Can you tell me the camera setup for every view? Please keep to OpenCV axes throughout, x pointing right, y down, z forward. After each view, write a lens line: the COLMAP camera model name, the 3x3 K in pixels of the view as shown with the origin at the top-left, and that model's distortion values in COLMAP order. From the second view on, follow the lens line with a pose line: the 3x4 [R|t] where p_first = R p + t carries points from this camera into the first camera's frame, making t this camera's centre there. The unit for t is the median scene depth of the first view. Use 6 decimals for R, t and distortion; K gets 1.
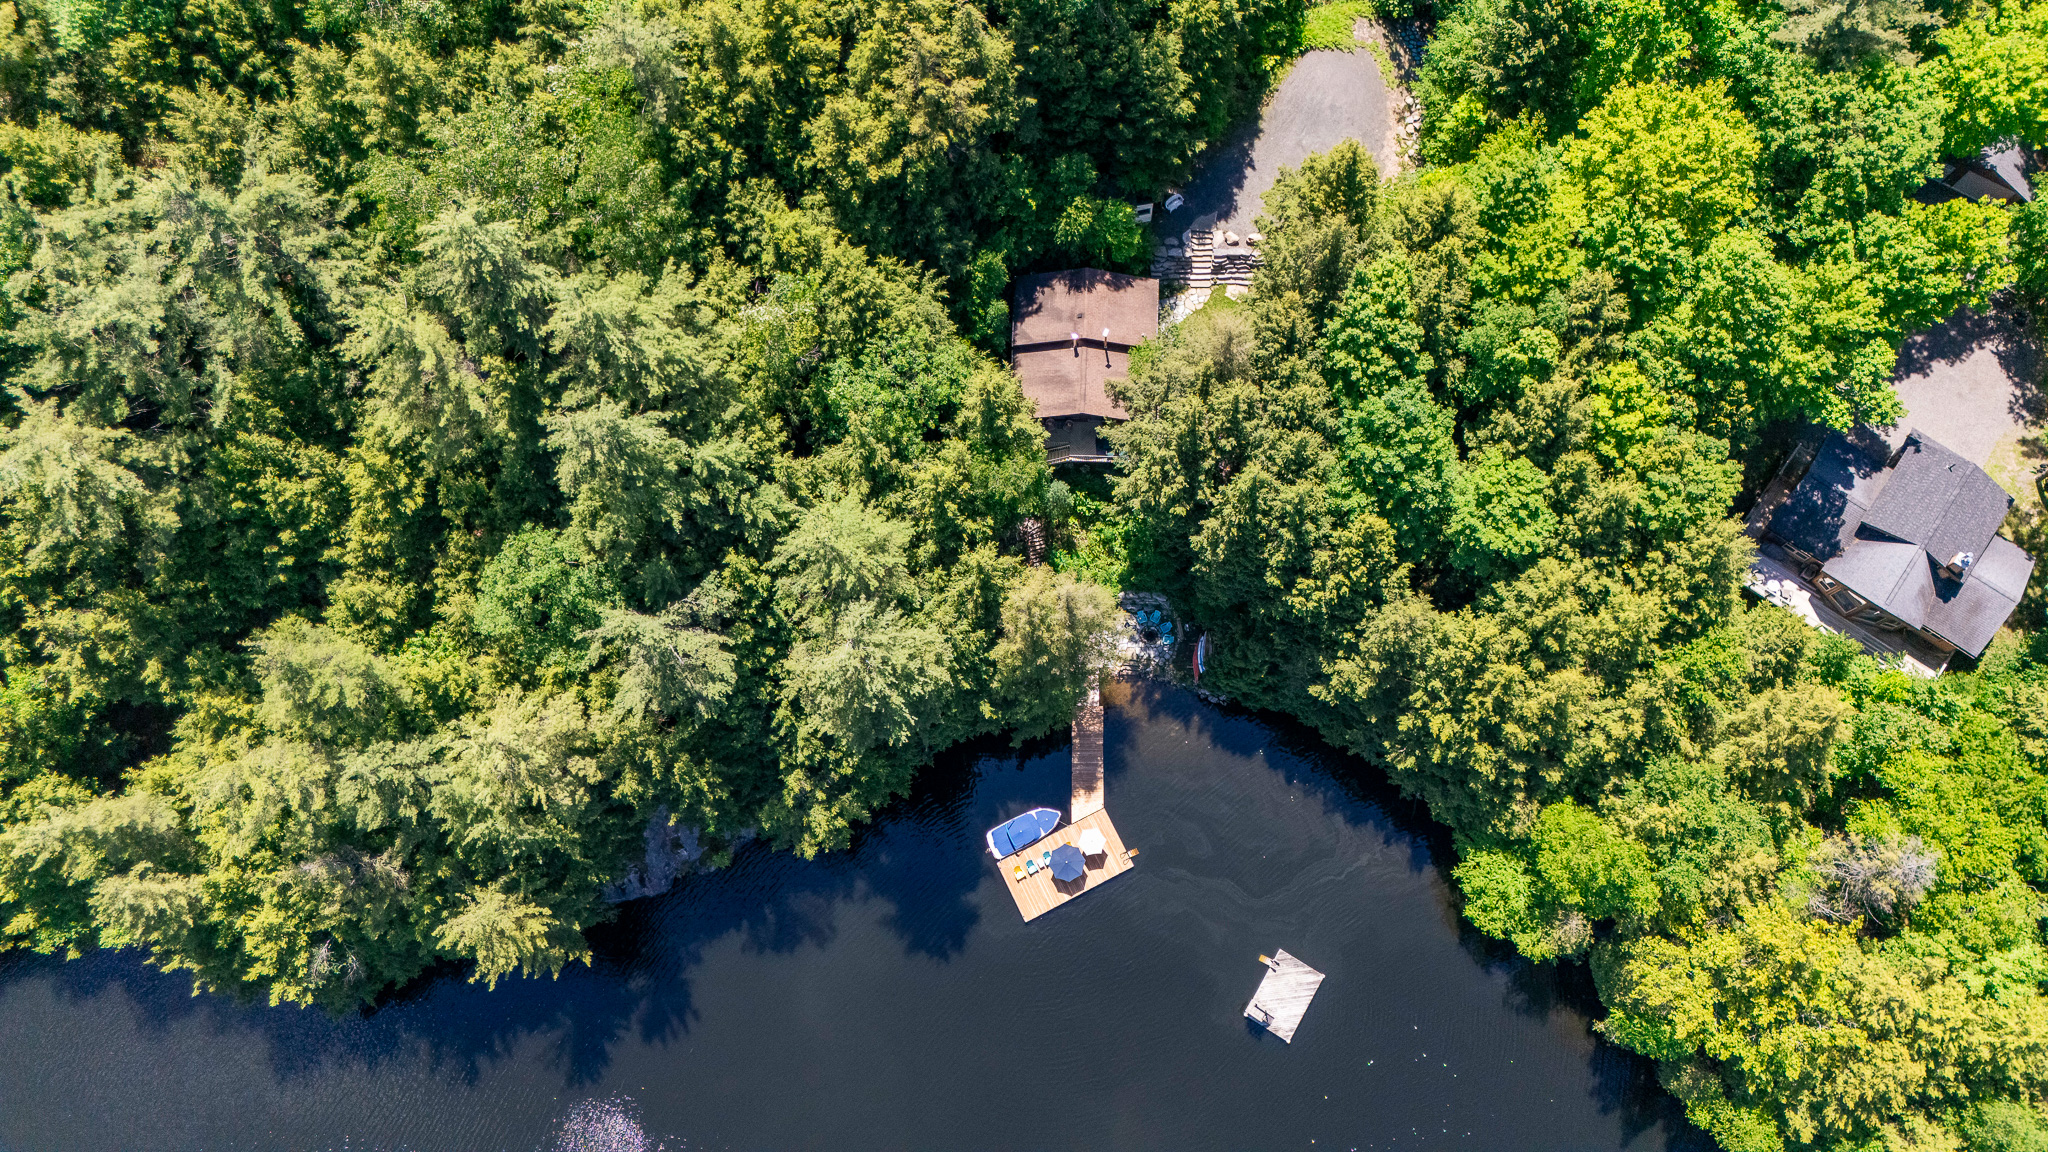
lens RADIAL K [[1516.3, 0, 1029.2], [0, 1516.3, 581.2], [0, 0, 1]] dist [0.025425, 0.004210]
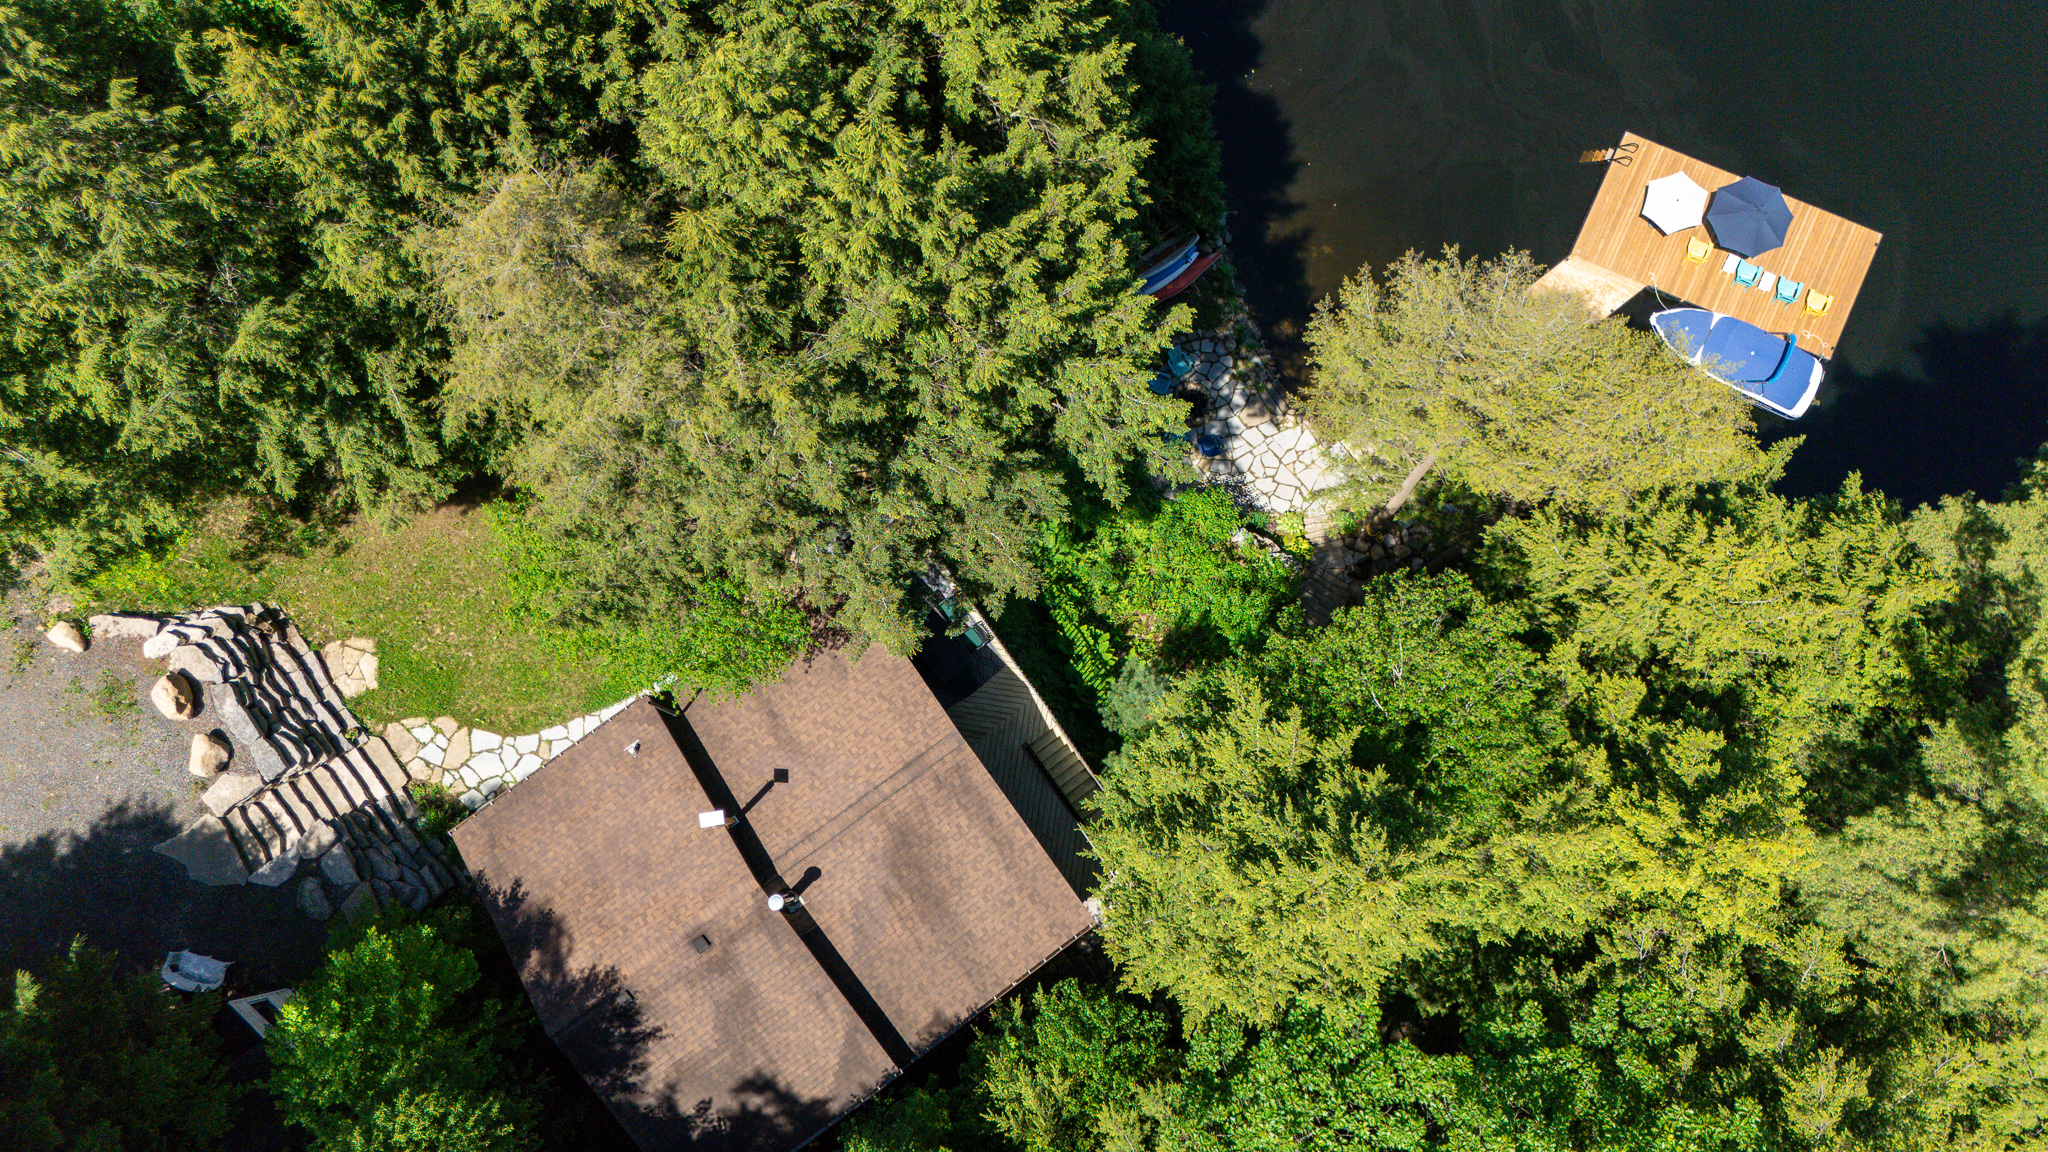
lens RADIAL K [[1521.5, 0, 1030.1], [0, 1521.5, 578.1], [0, 0, 1]] dist [0.010329, 0.002428]
pose [[-0.612512, -0.773480, 0.162966, 0.000715], [0.771918, -0.540901, 0.334019, -0.210929], [-0.170208, 0.330387, 0.928372, 0.770079]]
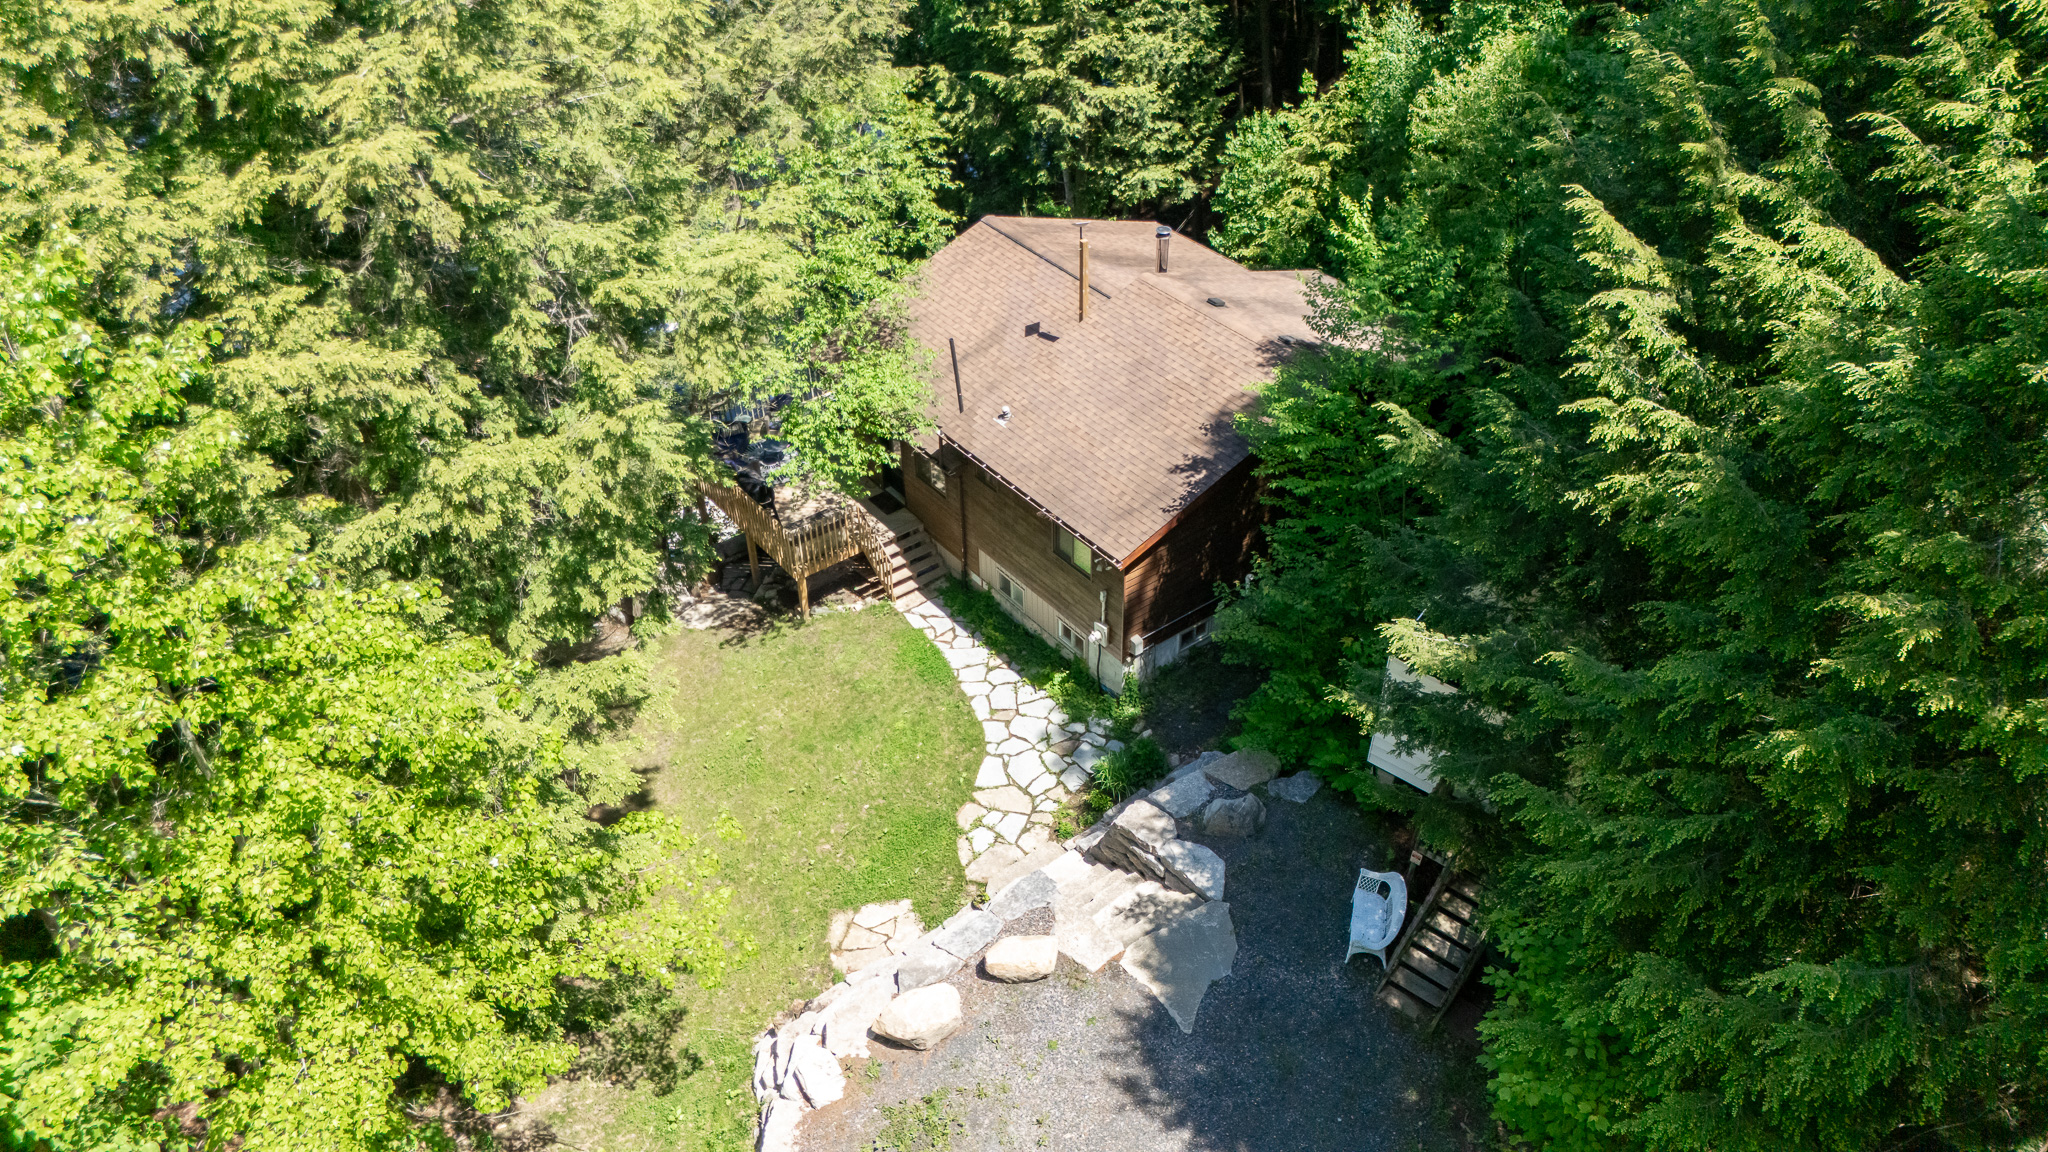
lens RADIAL K [[1492.1, 0, 1026.6], [0, 1492.1, 584.0], [0, 0, 1]] dist [0.054213, -0.040702]
pose [[-0.772754, 0.428156, -0.468543, 0.240130], [-0.604425, -0.271120, 0.749109, -0.421563], [0.193704, 0.862077, 0.468297, 1.031624]]
